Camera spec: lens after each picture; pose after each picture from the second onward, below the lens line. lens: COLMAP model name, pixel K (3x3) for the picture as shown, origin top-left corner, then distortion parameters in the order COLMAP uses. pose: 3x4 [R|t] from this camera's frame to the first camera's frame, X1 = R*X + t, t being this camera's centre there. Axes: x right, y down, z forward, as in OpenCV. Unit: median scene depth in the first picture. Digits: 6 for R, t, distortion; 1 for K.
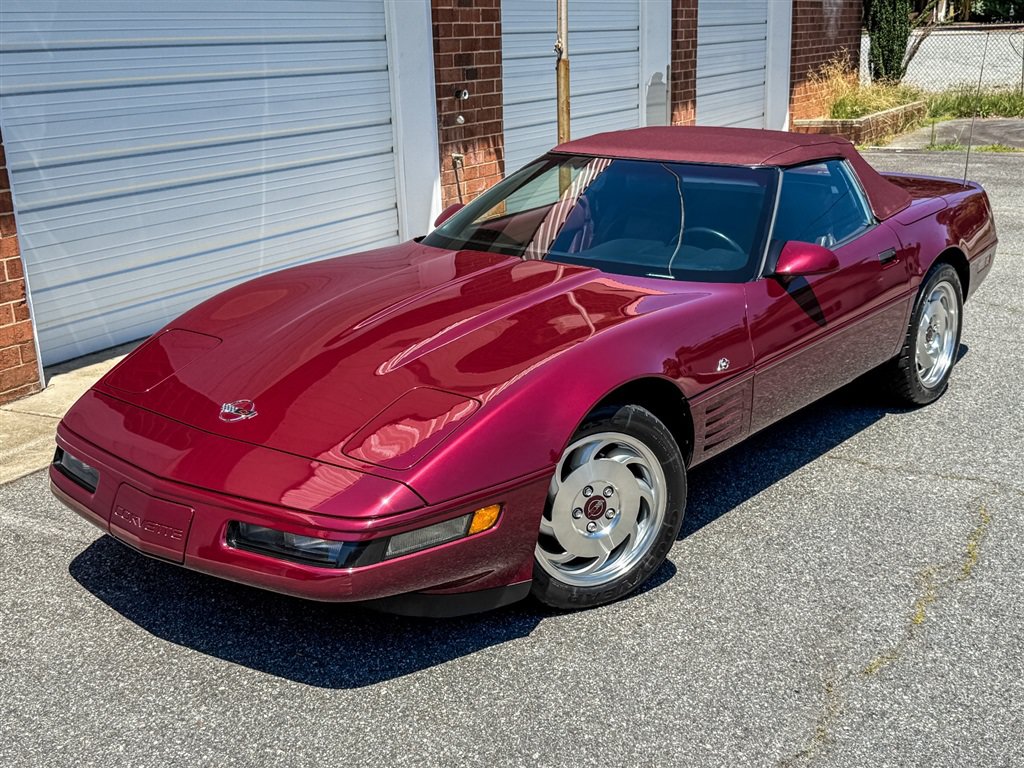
lens RADIAL K [[1207.8, 0, 512.0], [0, 1207.8, 384.0], [0, 0, 1]] dist [0.166619, -0.367847]
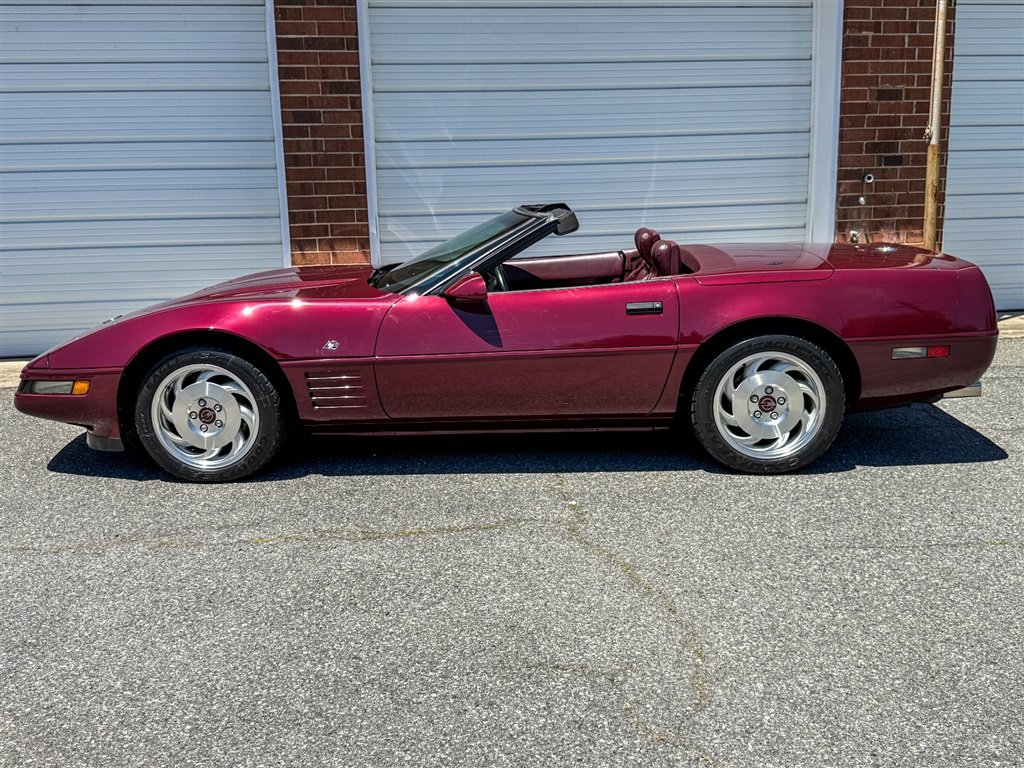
lens RADIAL K [[1032.7, 0, 509.7], [0, 1032.7, 390.1], [0, 0, 1]] dist [0.148764, -0.317804]
pose [[0.619153, 0.169952, -0.766659, 0.522590], [-0.211296, 0.976349, 0.045794, -0.027536], [0.756309, 0.133639, 0.640419, 0.180894]]
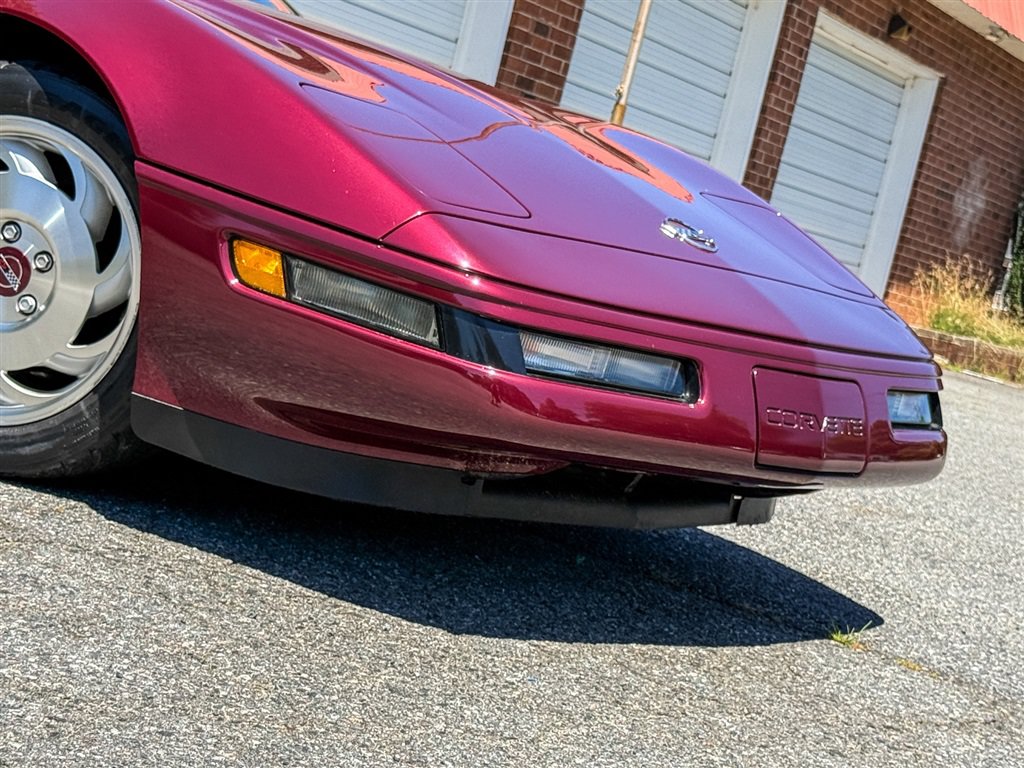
lens RADIAL K [[2087.1, 0, 512.0], [0, 2087.1, 384.0], [0, 0, 1]] dist [0.102733, 0.254364]
pose [[0.963090, 0.269130, -0.005217, 0.025793], [-0.264909, 0.944187, -0.195792, 0.310691], [-0.047768, 0.189947, 0.980632, -0.642801]]
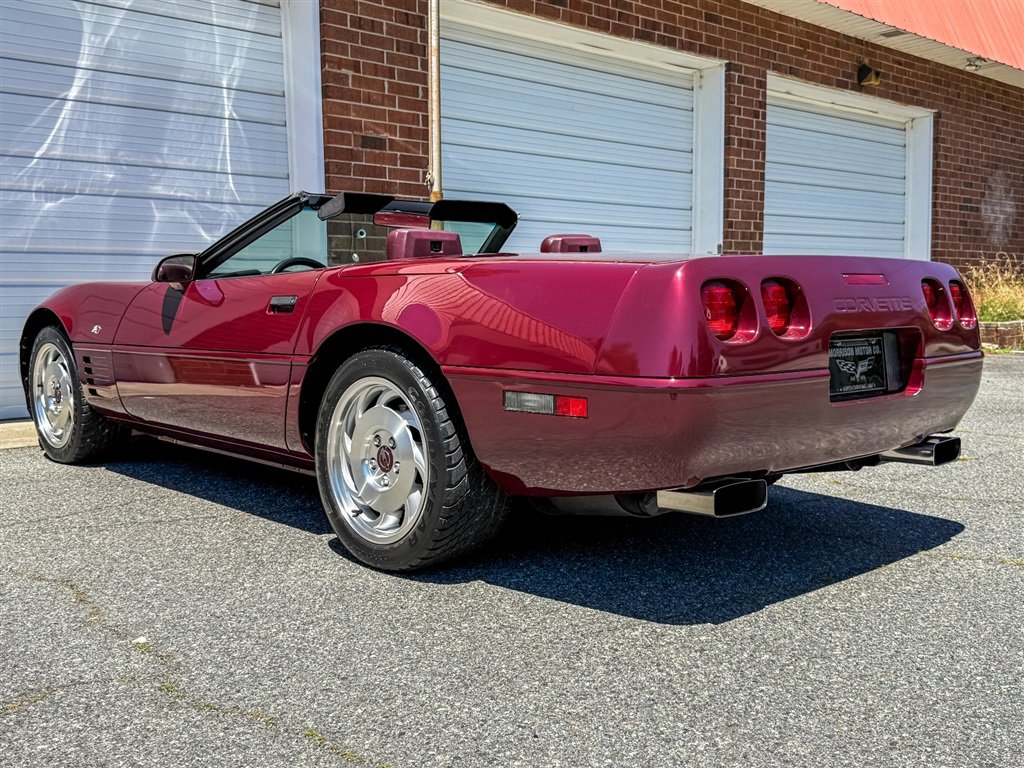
lens RADIAL K [[1032.7, 0, 509.7], [0, 1032.7, 390.1], [0, 0, 1]] dist [0.148764, -0.317804]
pose [[0.946200, 0.047806, -0.320031, 0.351525], [-0.105280, 0.980697, -0.164773, 0.011284], [0.305976, 0.189601, 0.932968, 0.286530]]
